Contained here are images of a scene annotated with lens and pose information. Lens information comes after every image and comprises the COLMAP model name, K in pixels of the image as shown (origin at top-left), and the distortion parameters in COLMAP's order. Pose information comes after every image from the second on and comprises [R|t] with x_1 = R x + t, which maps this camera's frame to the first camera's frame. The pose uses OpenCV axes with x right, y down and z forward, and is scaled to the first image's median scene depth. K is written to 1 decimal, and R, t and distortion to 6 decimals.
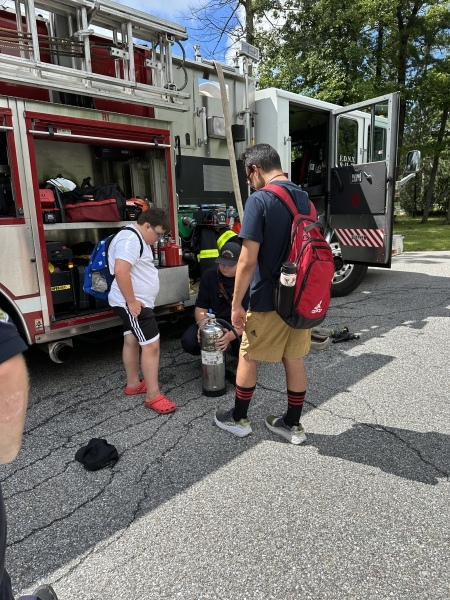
lens RADIAL K [[413.9, 0, 223.1], [0, 413.9, 307.3], [0, 0, 1]] dist [0.012457, -0.000939]
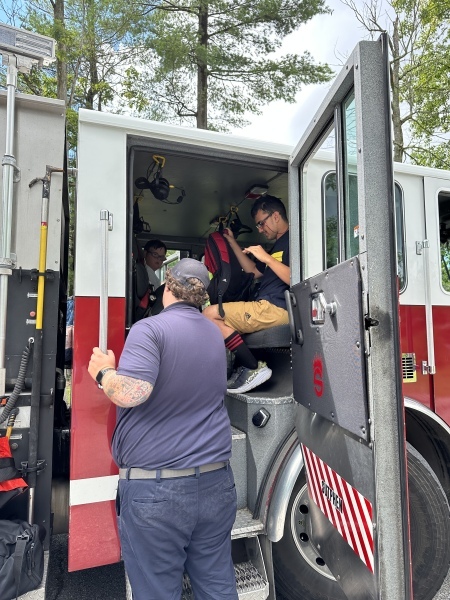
lens RADIAL K [[420.0, 0, 228.9], [0, 420.0, 300.0], [0, 0, 1]] dist [0.002358, -0.003687]
pose [[0.906229, -0.008863, -0.422694, 0.450431], [-0.119342, 0.953760, -0.275861, -0.244446], [0.405593, 0.300438, 0.863267, 0.760449]]
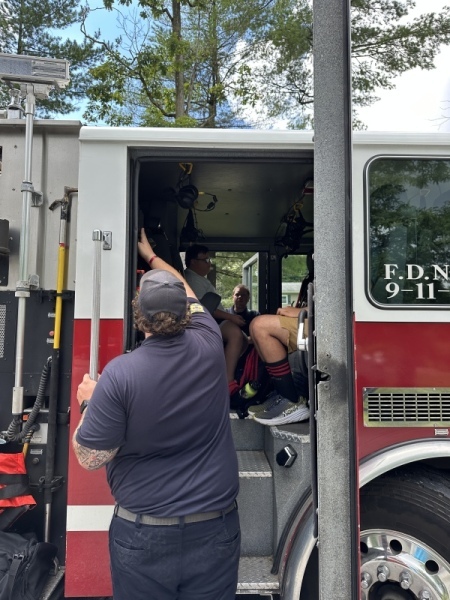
lens RADIAL K [[422.7, 0, 223.3], [0, 422.7, 298.4], [0, 0, 1]] dist [0.004594, -0.009073]
pose [[0.714571, -0.010687, -0.699481, 0.530599], [-0.190906, 0.958953, -0.209675, -0.304473], [0.673010, 0.283363, 0.683200, 0.865612]]
